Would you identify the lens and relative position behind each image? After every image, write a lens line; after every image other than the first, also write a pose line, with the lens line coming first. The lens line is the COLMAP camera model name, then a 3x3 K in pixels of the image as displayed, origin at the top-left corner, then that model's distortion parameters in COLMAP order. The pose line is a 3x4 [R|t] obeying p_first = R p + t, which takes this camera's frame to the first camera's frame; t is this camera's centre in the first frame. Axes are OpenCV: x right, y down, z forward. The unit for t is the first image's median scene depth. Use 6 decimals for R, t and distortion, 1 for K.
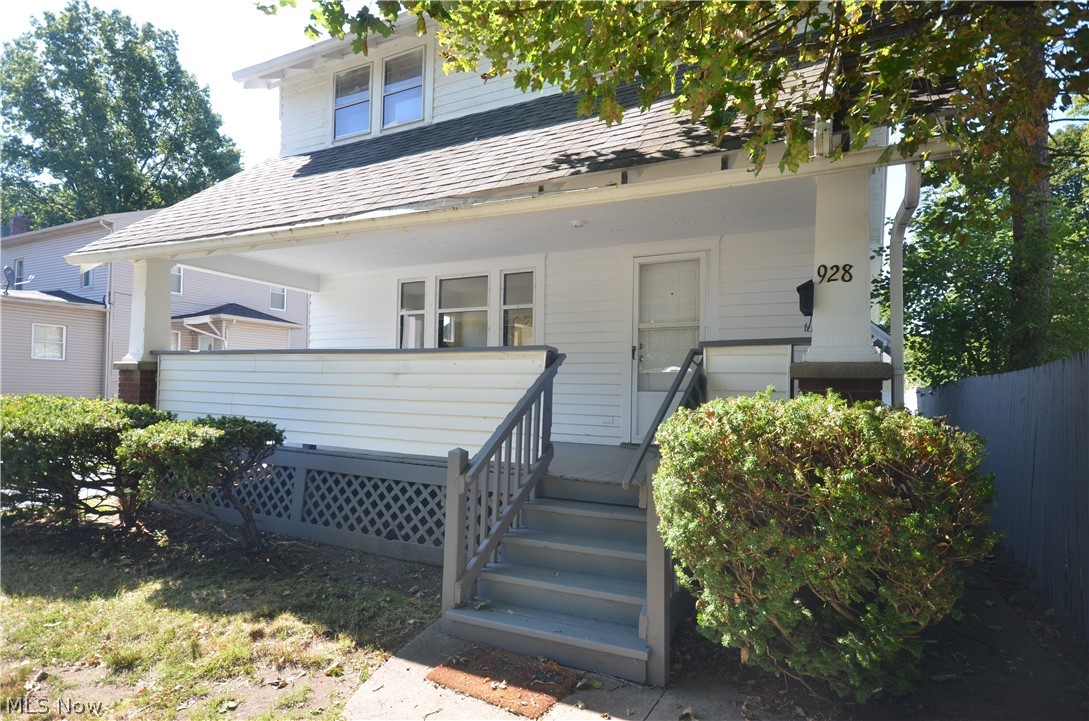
lens RADIAL K [[589.1, 0, 545.6], [0, 589.1, 365.5], [0, 0, 1]] dist [0.001378, 0.000292]
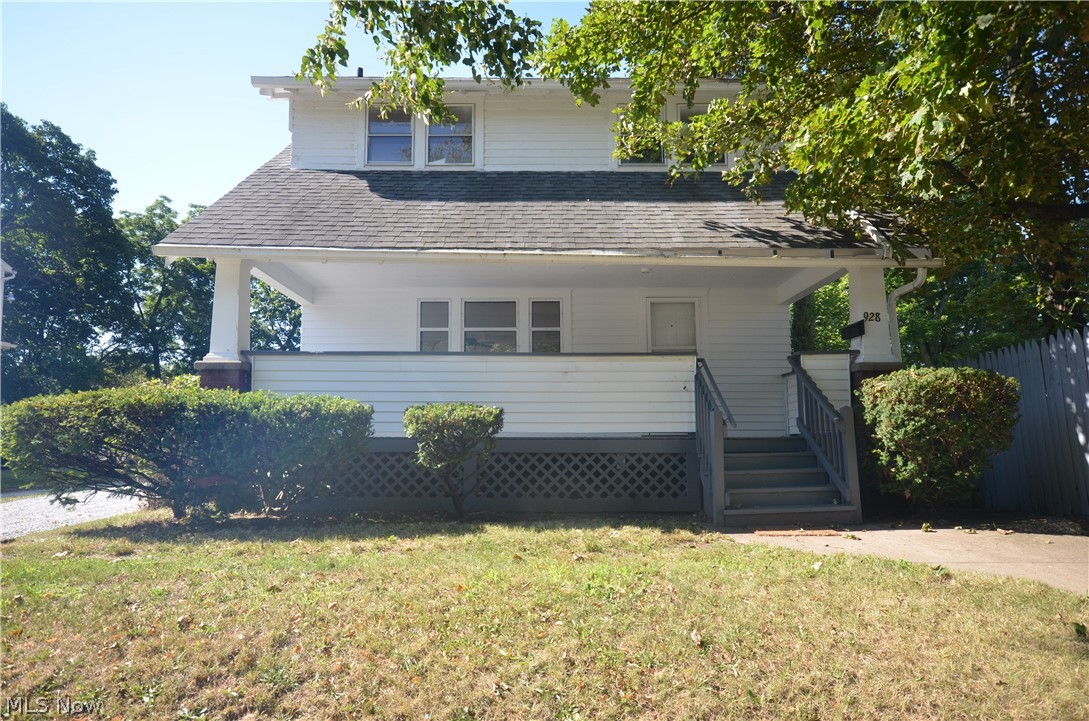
lens RADIAL K [[634.0, 0, 544.5], [0, 634.0, 360.5], [0, 0, 1]] dist [0.002499, 0.000306]
pose [[0.884416, 0.038080, 0.465143, -0.936600], [0.000817, 0.996538, -0.083138, 0.103728], [-0.466699, 0.073908, 0.881323, -0.207016]]
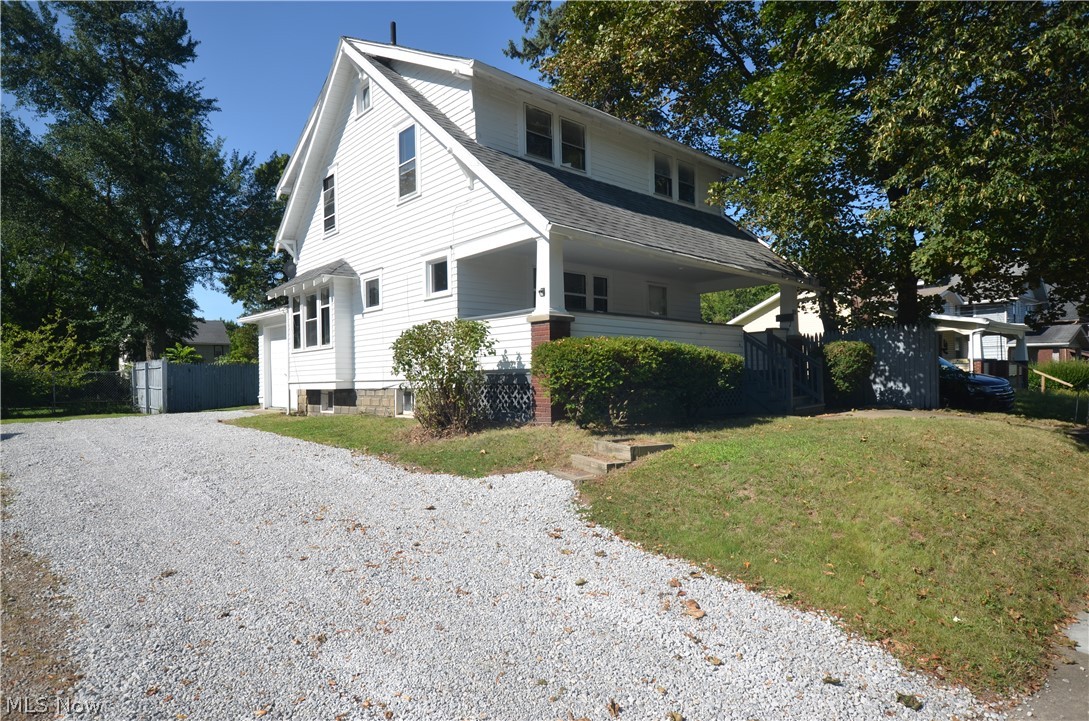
lens RADIAL K [[634.0, 0, 544.5], [0, 634.0, 360.5], [0, 0, 1]] dist [0.002499, 0.000306]
pose [[0.354241, 0.002336, 0.935151, -2.624355], [-0.018842, 0.999812, 0.004640, 0.111802], [-0.934964, -0.019264, 0.354218, 0.704042]]
